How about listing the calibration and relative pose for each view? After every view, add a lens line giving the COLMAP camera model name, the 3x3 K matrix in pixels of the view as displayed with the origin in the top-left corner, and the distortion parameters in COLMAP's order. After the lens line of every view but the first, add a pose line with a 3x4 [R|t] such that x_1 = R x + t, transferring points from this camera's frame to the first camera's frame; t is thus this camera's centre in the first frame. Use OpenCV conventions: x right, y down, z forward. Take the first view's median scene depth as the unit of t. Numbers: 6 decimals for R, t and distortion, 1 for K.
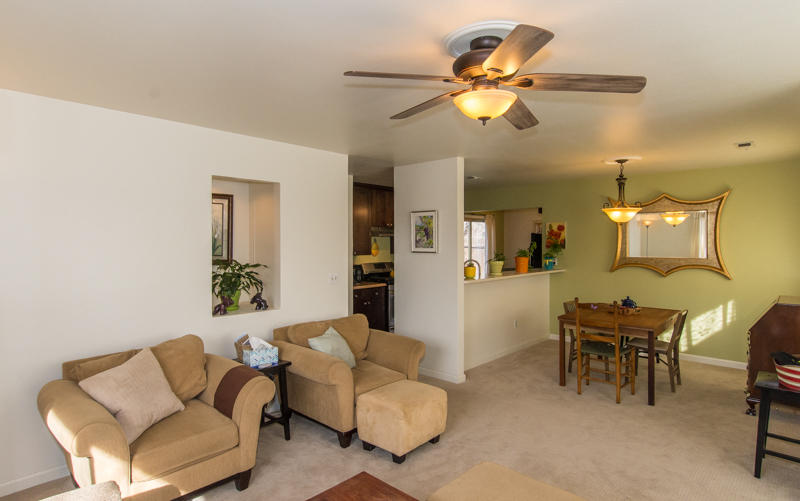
lens RADIAL K [[433.1, 0, 395.4], [0, 433.1, 248.3], [0, 0, 1]] dist [-0.003983, 0.001218]
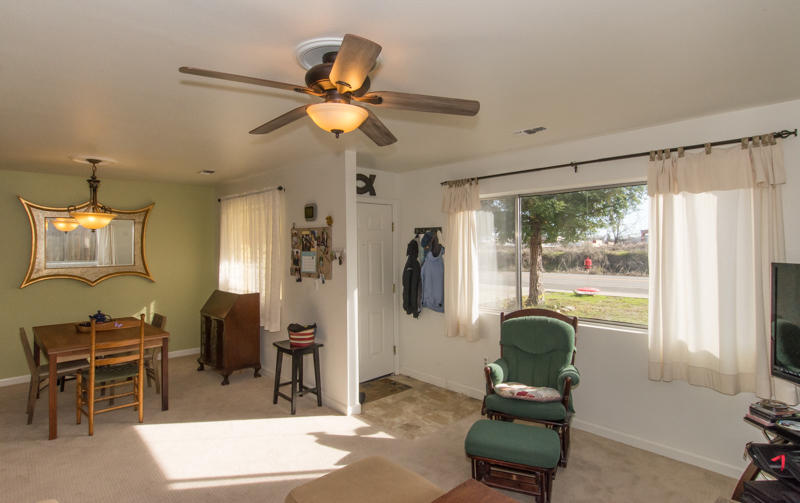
lens RADIAL K [[433.1, 0, 392.2], [0, 433.1, 244.7], [0, 0, 1]] dist [-0.003983, 0.001218]
pose [[0.093447, -0.002808, 0.995620, -0.269346], [0.024897, 0.999690, 0.000483, -0.010628], [-0.995313, 0.024743, 0.093488, 0.260184]]
